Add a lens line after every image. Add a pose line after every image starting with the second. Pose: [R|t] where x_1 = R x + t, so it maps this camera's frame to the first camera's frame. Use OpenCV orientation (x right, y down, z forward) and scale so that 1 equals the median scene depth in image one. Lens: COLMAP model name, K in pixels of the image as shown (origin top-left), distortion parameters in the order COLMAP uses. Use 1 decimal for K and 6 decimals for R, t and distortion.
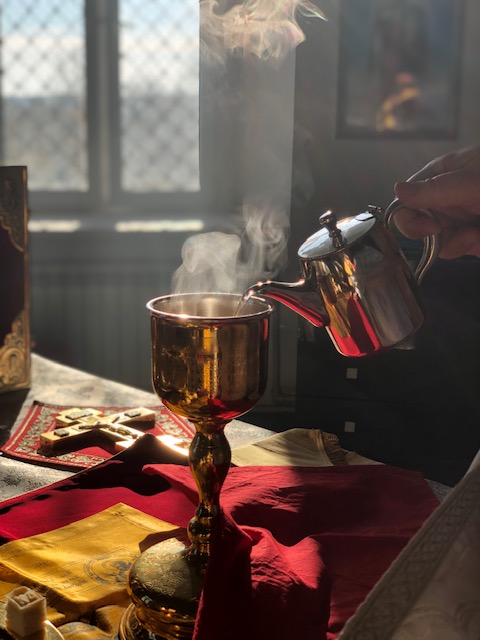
lens RADIAL K [[975.4, 0, 235.0], [0, 975.4, 321.7], [0, 0, 1]] dist [0.084035, 0.000000]
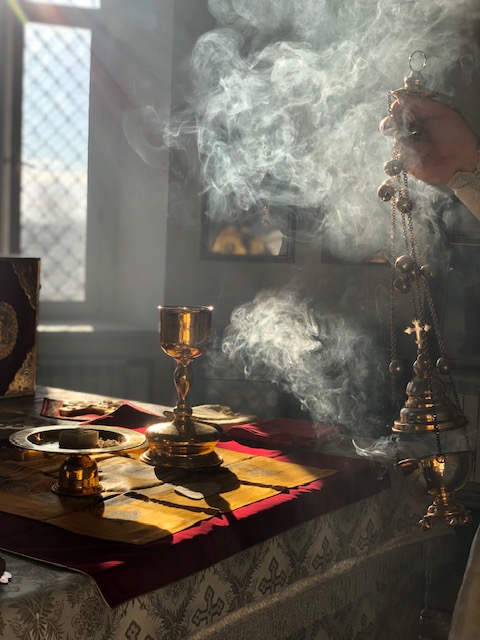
lens RADIAL K [[975.4, 0, 242.4], [0, 975.4, 324.6], [0, 0, 1]] dist [0.084035, 0.000000]
pose [[0.987272, -0.006668, 0.158898, -0.039838], [0.026793, 0.991814, -0.124852, 0.050555], [-0.156765, 0.127520, 0.979369, -0.199570]]
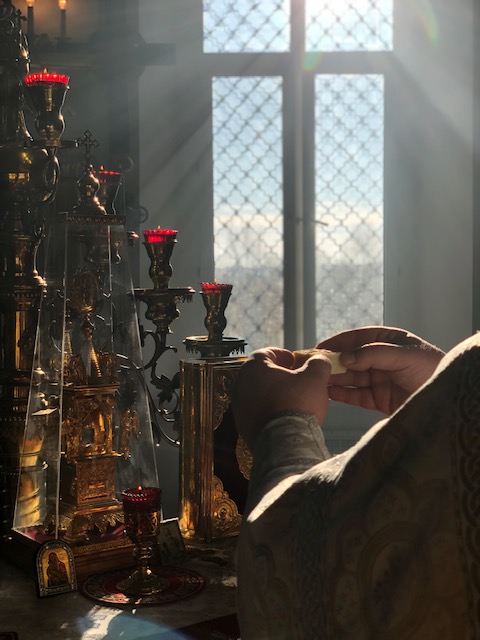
lens RADIAL K [[975.4, 0, 234.9], [0, 975.4, 324.8], [0, 0, 1]] dist [0.084035, 0.000000]
pose [[0.985561, -0.027382, -0.167091, -0.019760], [-0.000396, 0.986462, -0.163990, 0.003264], [0.169319, 0.161688, 0.972208, -0.107575]]
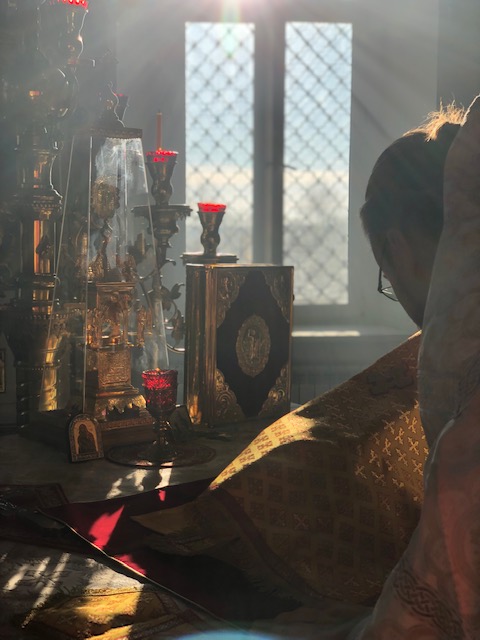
lens RADIAL K [[975.4, 0, 241.4], [0, 975.4, 321.2], [0, 0, 1]] dist [0.084035, 0.000000]
pose [[0.993533, -0.017123, -0.112243, -0.035881], [0.002531, 0.991658, -0.128876, 0.036106], [0.113513, 0.127758, 0.985288, -0.152510]]
